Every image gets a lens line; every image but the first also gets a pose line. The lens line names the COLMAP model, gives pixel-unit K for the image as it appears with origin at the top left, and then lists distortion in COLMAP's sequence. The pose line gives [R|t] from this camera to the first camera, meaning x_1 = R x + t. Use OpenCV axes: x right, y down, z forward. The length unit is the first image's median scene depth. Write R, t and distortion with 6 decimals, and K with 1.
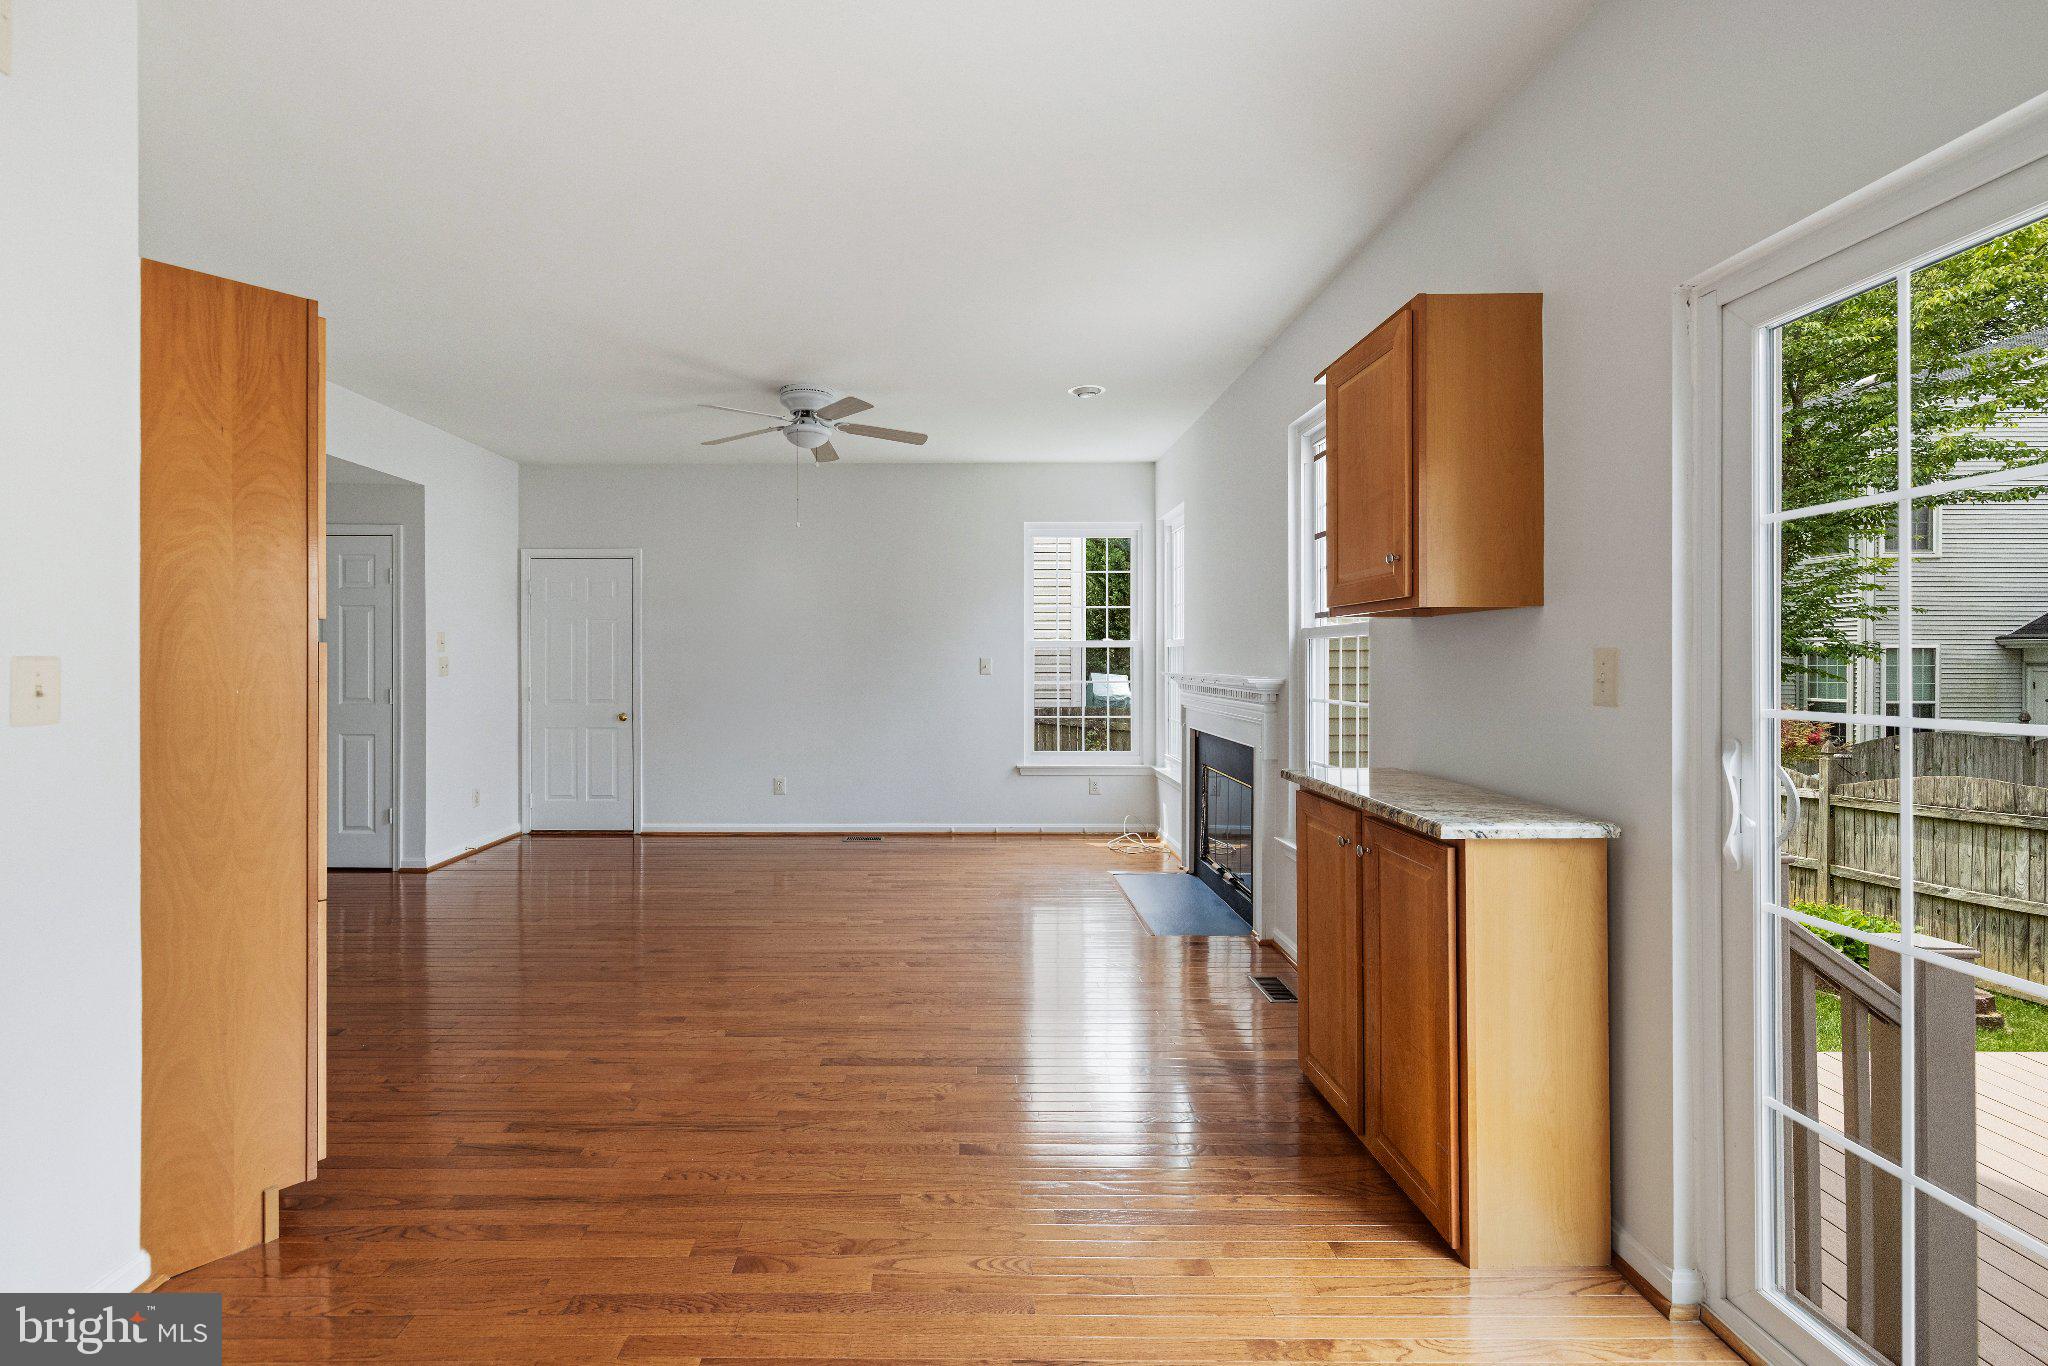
lens RADIAL K [[905.1, 0, 957.7], [0, 905.1, 661.8], [0, 0, 1]] dist [0.000572, 0.000511]
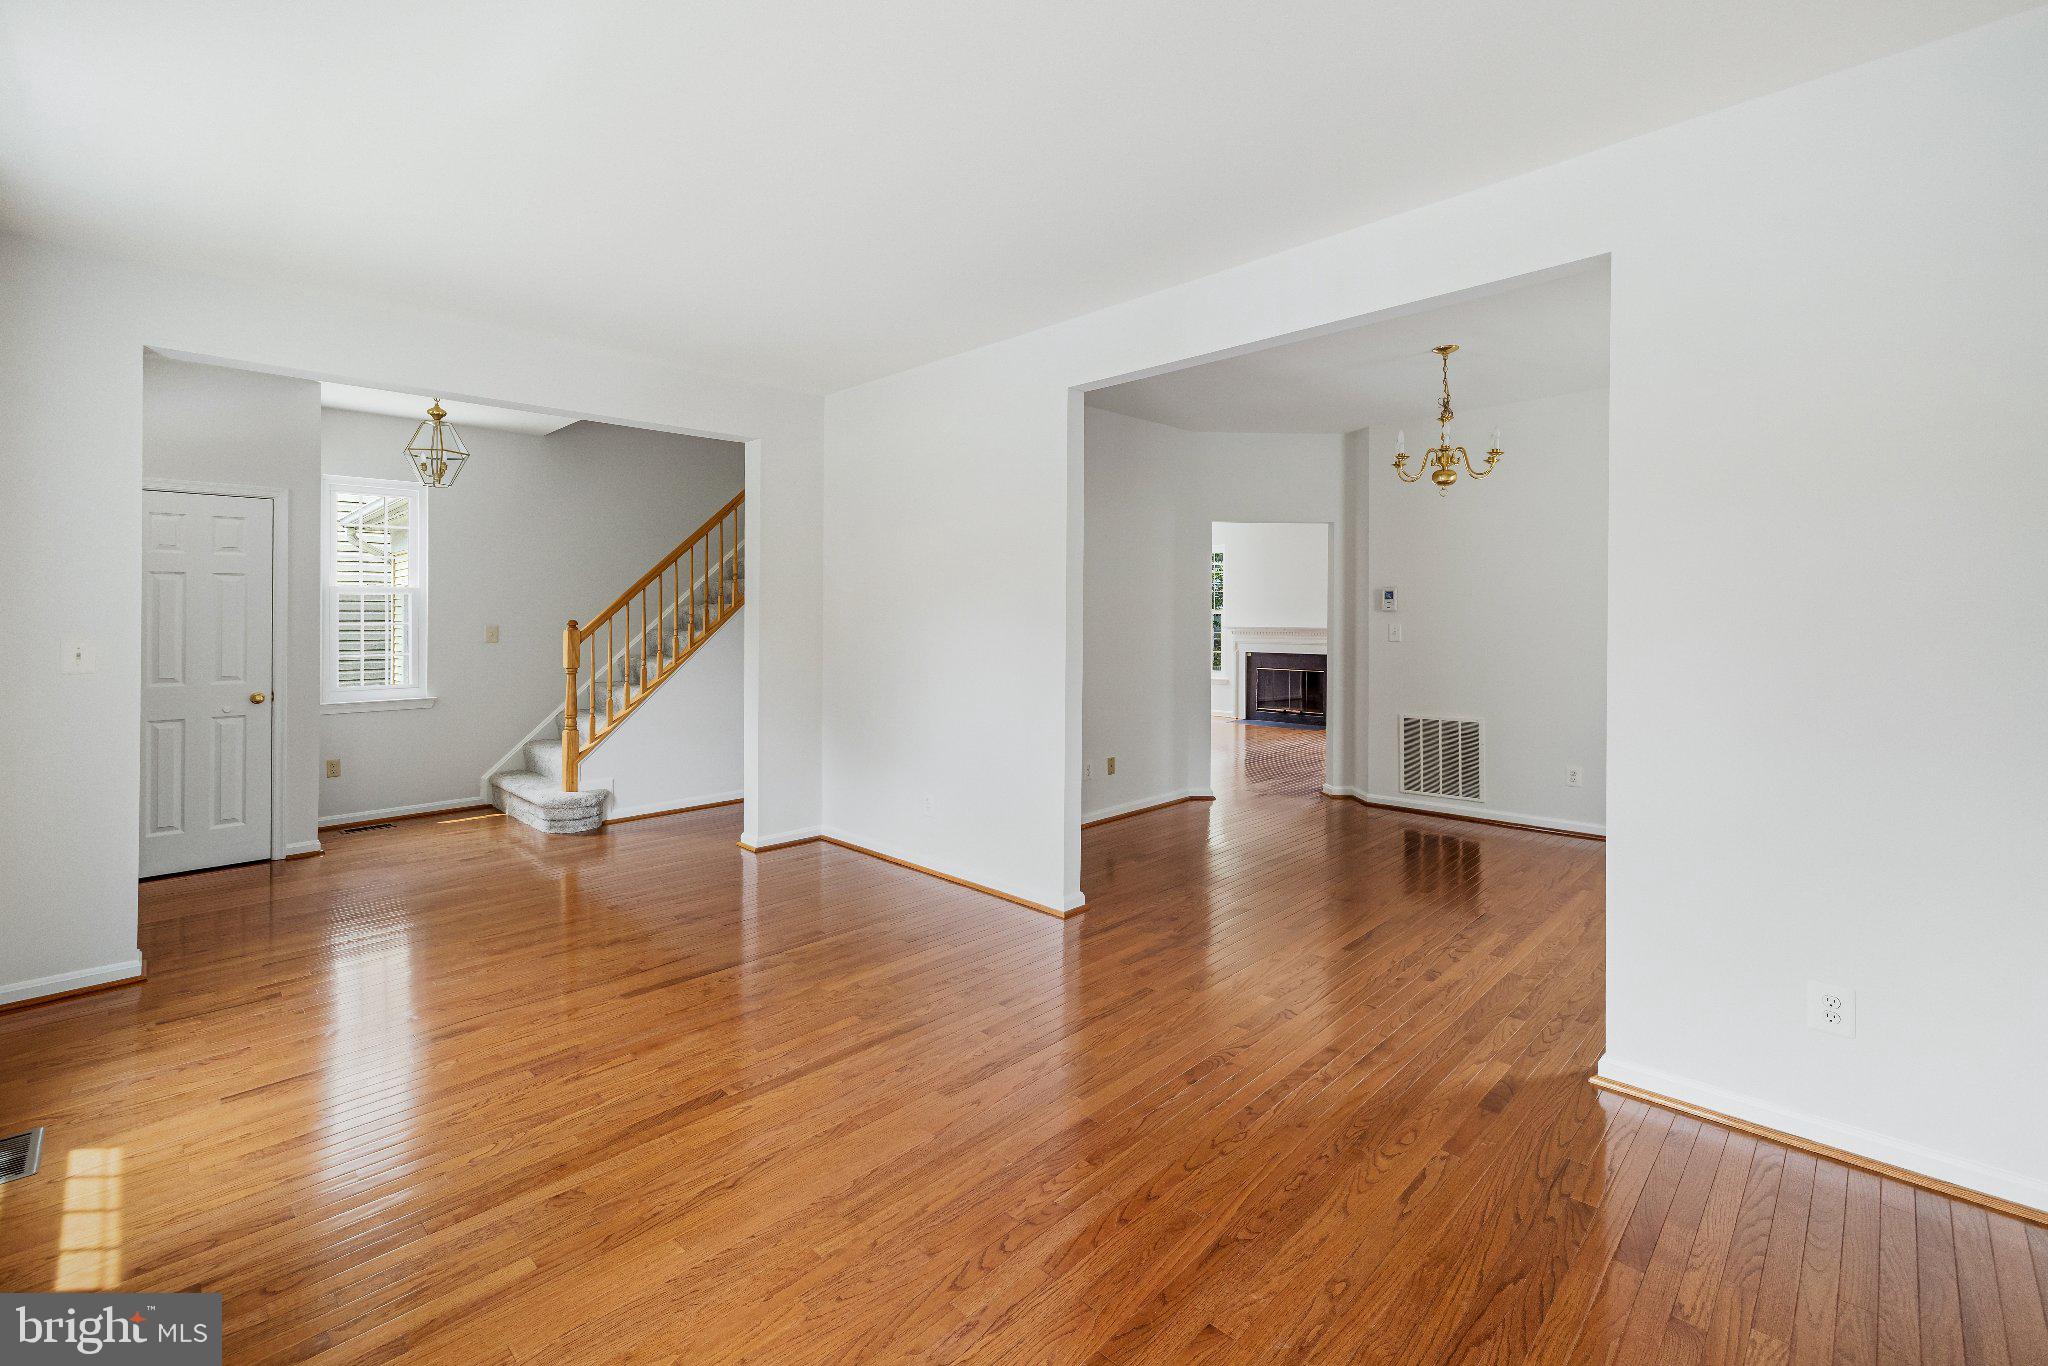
lens RADIAL K [[875.6, 0, 1015.0], [0, 875.6, 638.2], [0, 0, 1]] dist [0.000726, 0.000378]
pose [[0.701464, -0.020569, 0.712408, -2.699834], [0.006691, 0.999729, 0.022276, -0.016857], [-0.712673, -0.010859, 0.701412, -0.136409]]
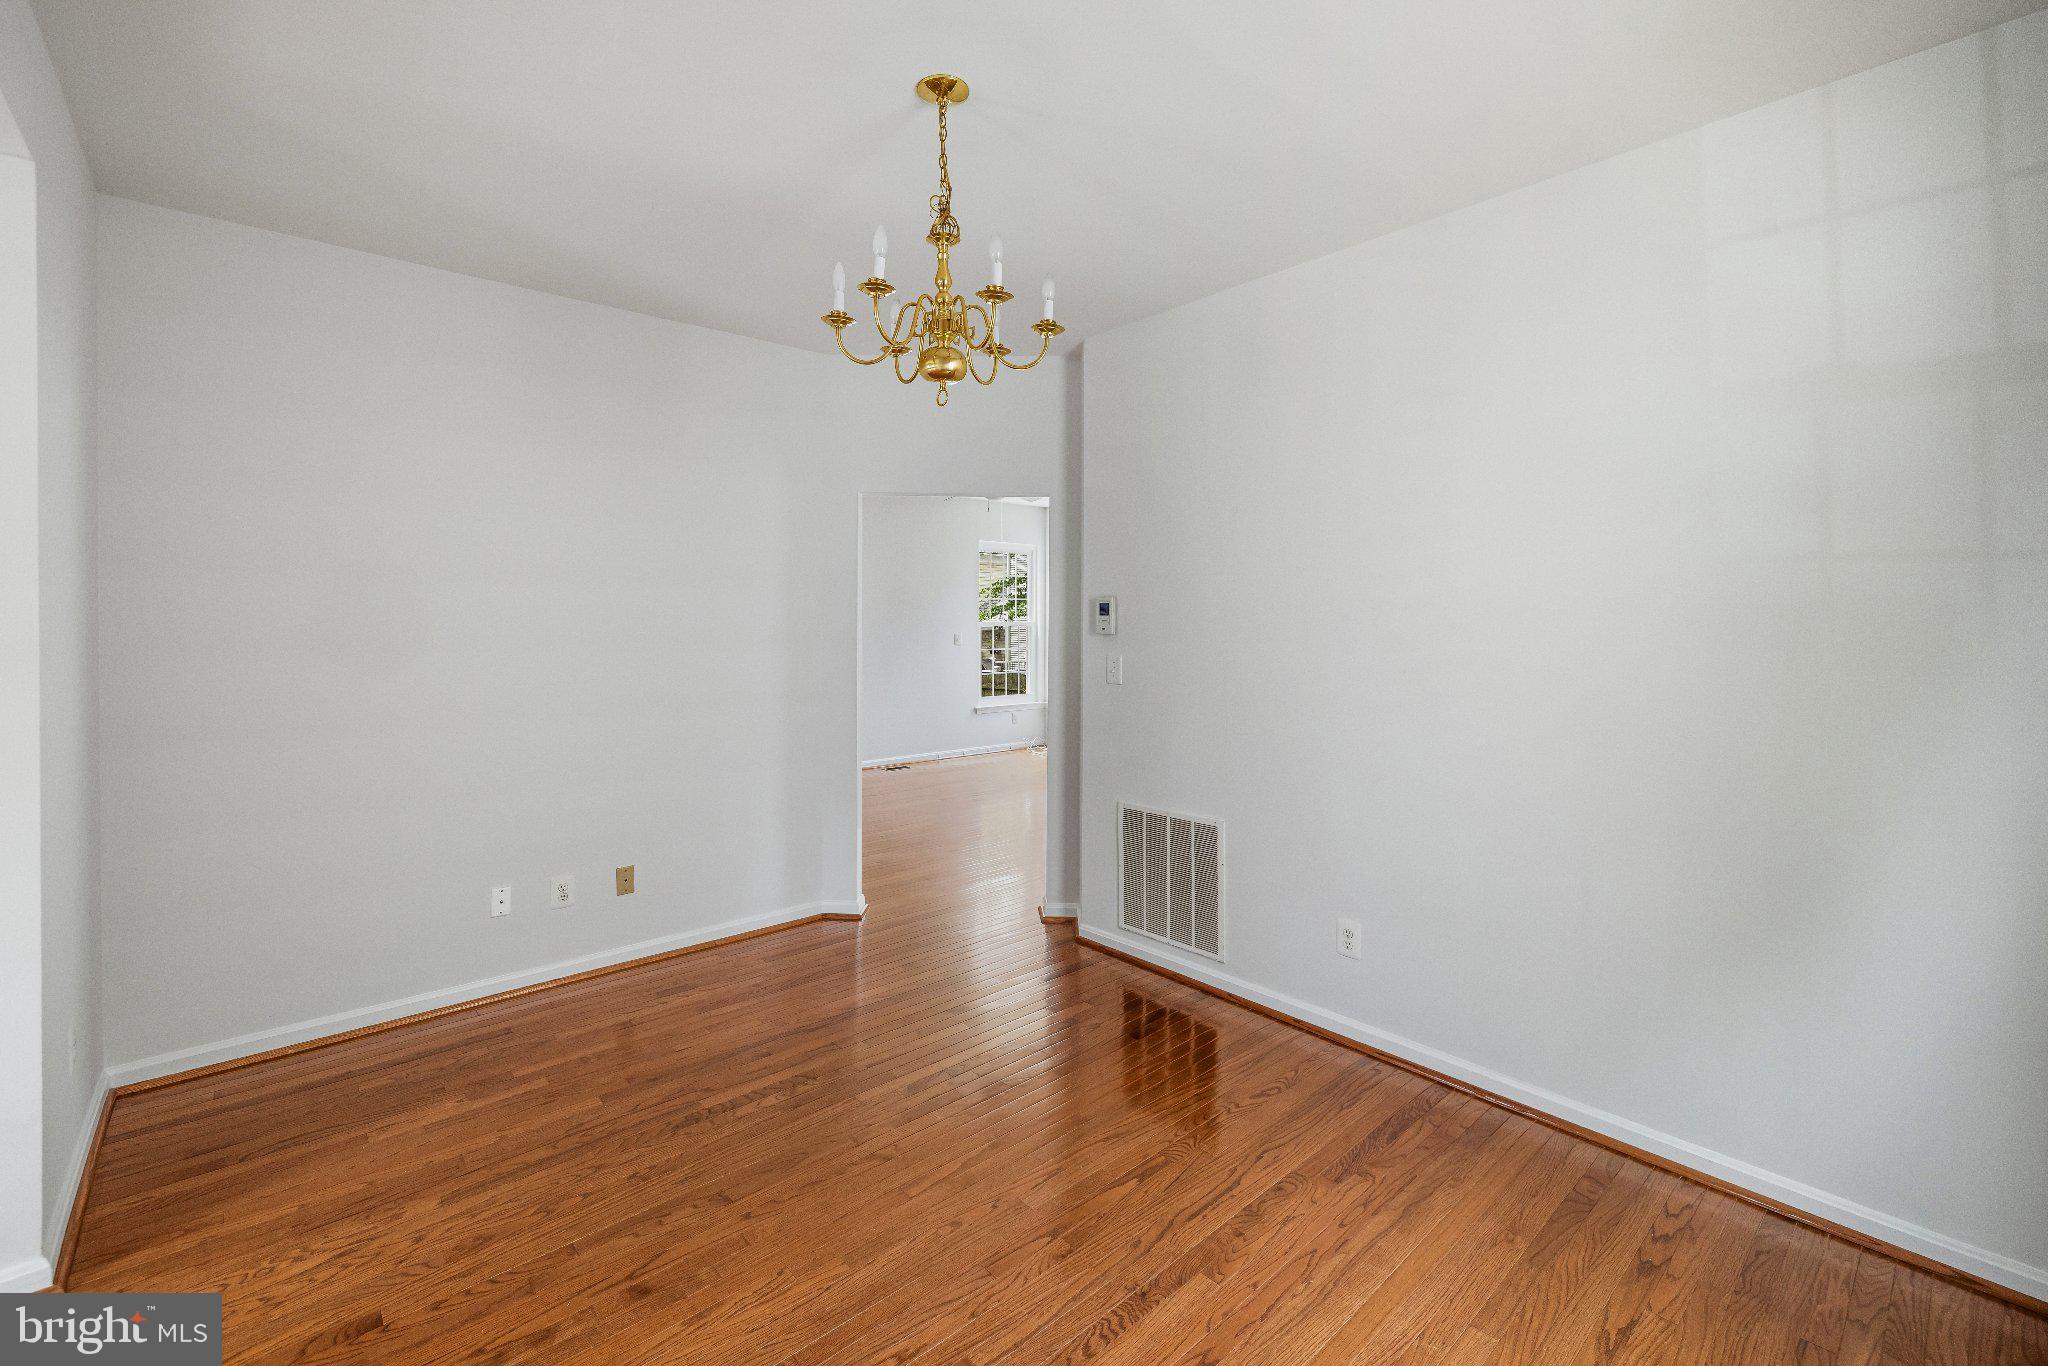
lens RADIAL K [[862.8, 0, 1011.4], [0, 862.8, 644.7], [0, 0, 1]] dist [0.000023, 0.000607]
pose [[0.748513, -0.015392, 0.662941, -1.650109], [-0.000666, 0.999713, 0.023964, -0.041304], [-0.663120, -0.018379, 0.748288, -0.166382]]
